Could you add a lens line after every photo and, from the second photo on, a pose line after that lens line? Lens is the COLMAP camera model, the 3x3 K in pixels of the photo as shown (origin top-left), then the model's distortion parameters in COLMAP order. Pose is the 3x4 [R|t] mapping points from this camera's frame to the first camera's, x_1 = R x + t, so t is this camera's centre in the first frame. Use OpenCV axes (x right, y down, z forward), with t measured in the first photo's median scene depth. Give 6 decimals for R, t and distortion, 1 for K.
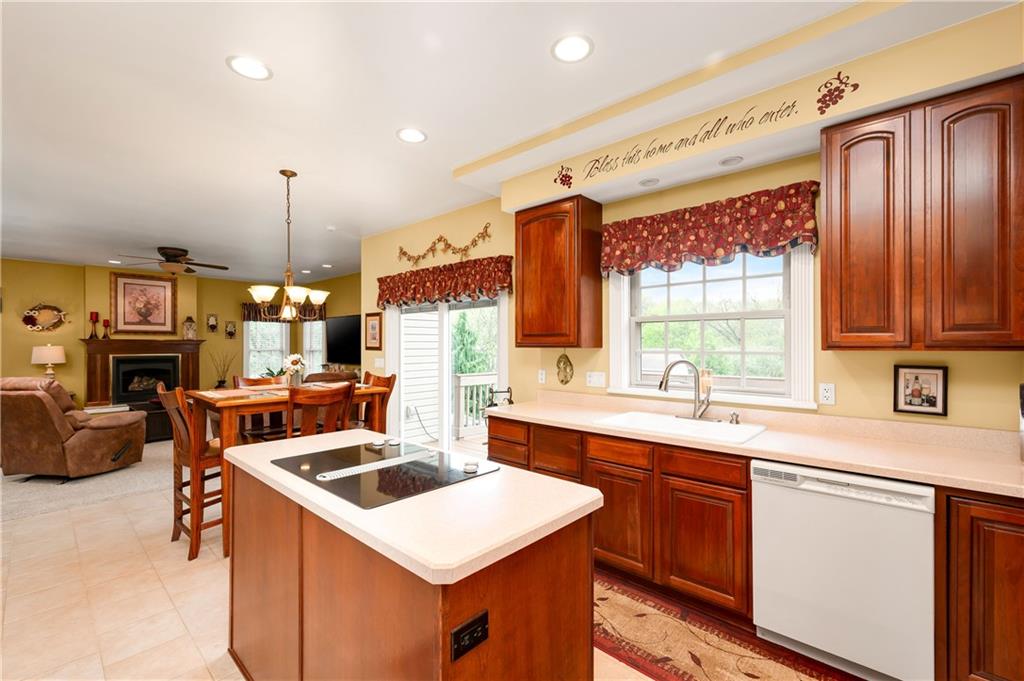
lens RADIAL K [[434.4, 0, 512.6], [0, 434.4, 343.9], [0, 0, 1]] dist [0.001233, -0.000636]
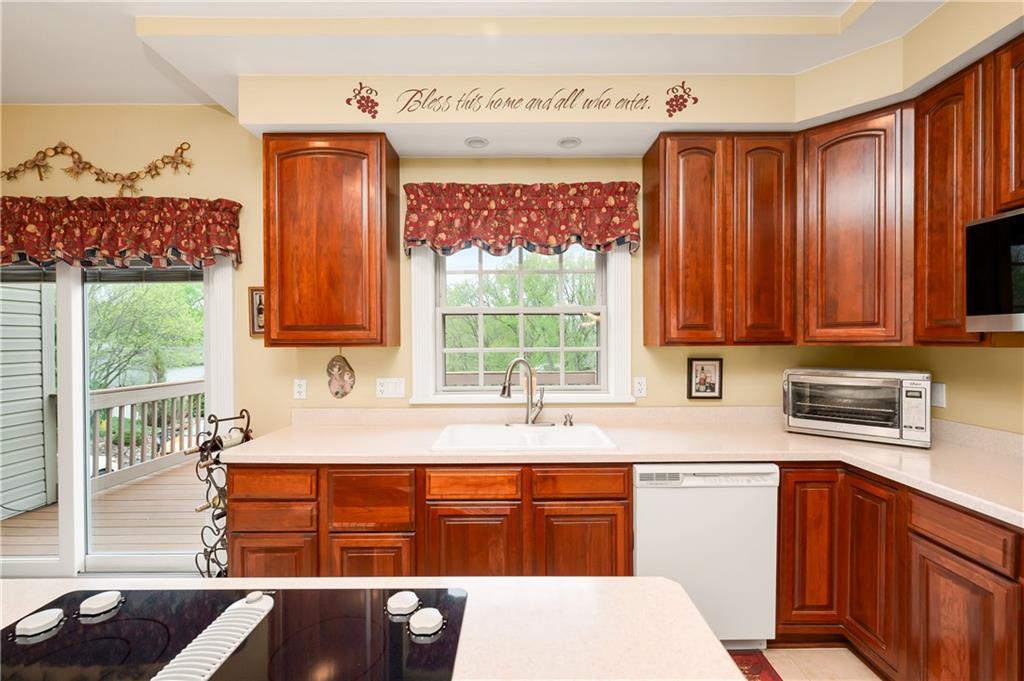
lens RADIAL K [[434.4, 0, 508.4], [0, 434.4, 343.9], [0, 0, 1]] dist [0.001233, -0.000636]
pose [[0.740641, -0.006997, 0.671865, -0.196618], [0.003048, 0.999970, 0.007054, 0.000647], [-0.671894, -0.003176, 0.740640, 0.362453]]
